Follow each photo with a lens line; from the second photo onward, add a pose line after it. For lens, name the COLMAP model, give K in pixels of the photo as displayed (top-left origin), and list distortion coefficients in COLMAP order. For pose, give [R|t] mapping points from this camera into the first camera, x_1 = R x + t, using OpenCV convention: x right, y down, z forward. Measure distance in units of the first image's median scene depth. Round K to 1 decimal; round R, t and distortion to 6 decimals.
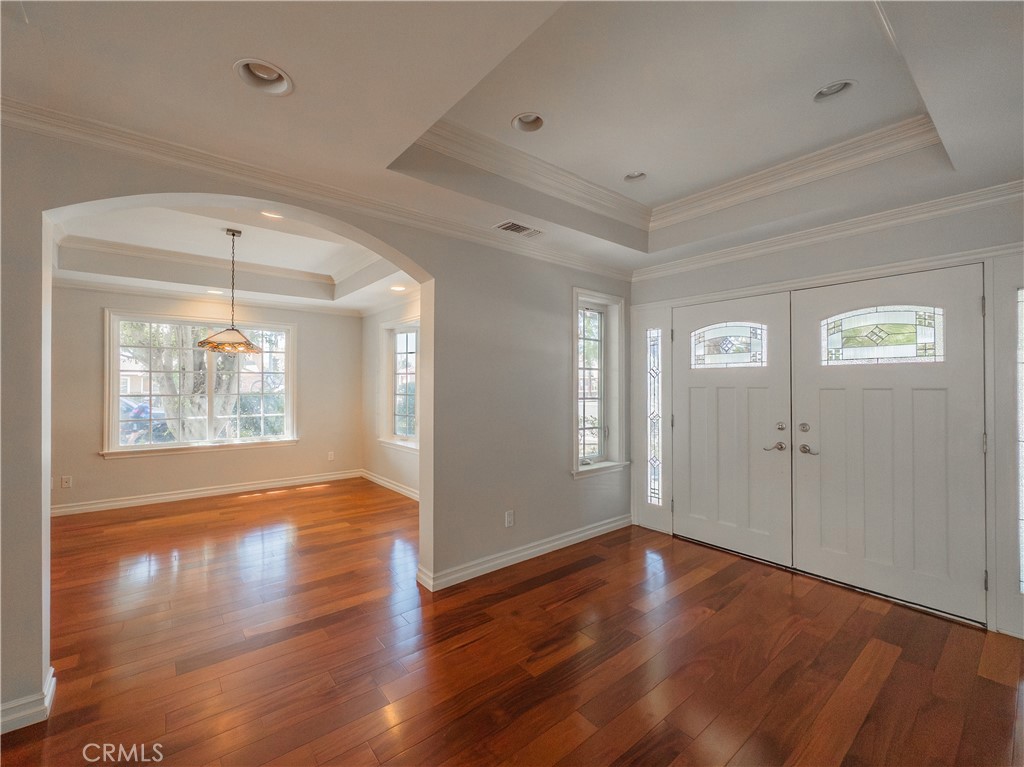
lens RADIAL K [[419.4, 0, 517.4], [0, 419.4, 395.4], [0, 0, 1]] dist [-0.000714, -0.000352]
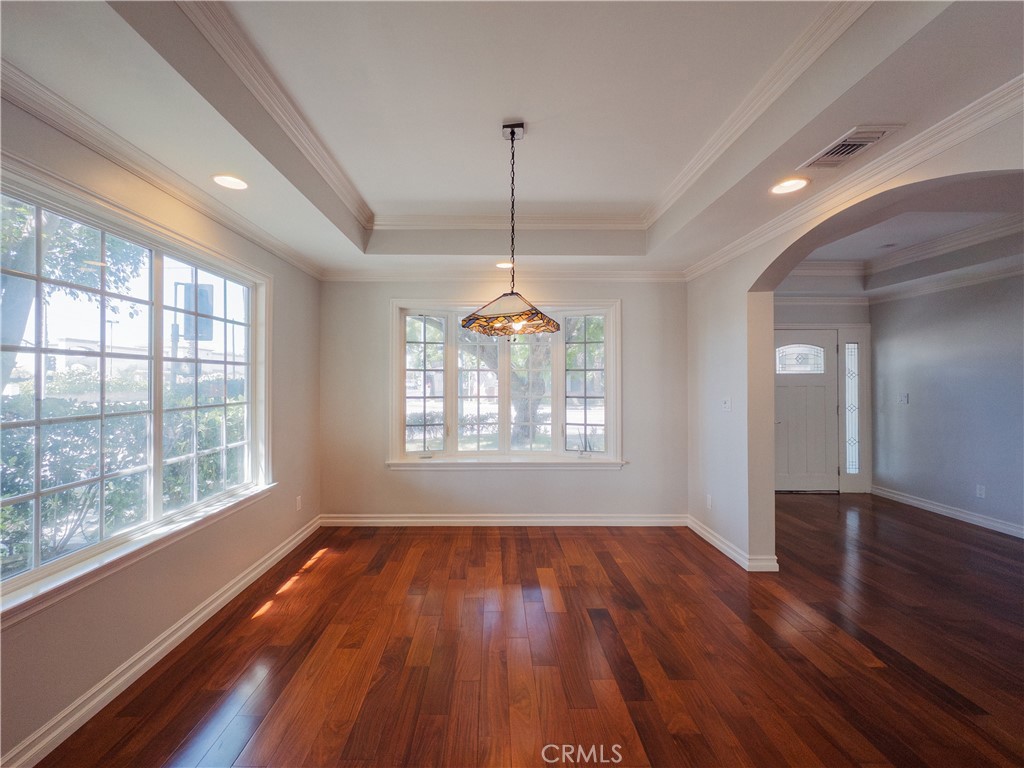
lens RADIAL K [[419.0, 0, 512.0], [0, 419.0, 384.0], [0, 0, 1]] dist [-0.000403, -0.000192]
pose [[0.634833, -0.010844, 0.772573, -1.055363], [0.015252, 0.999883, 0.001502, -0.035953], [-0.772499, 0.010830, 0.634924, 0.568335]]
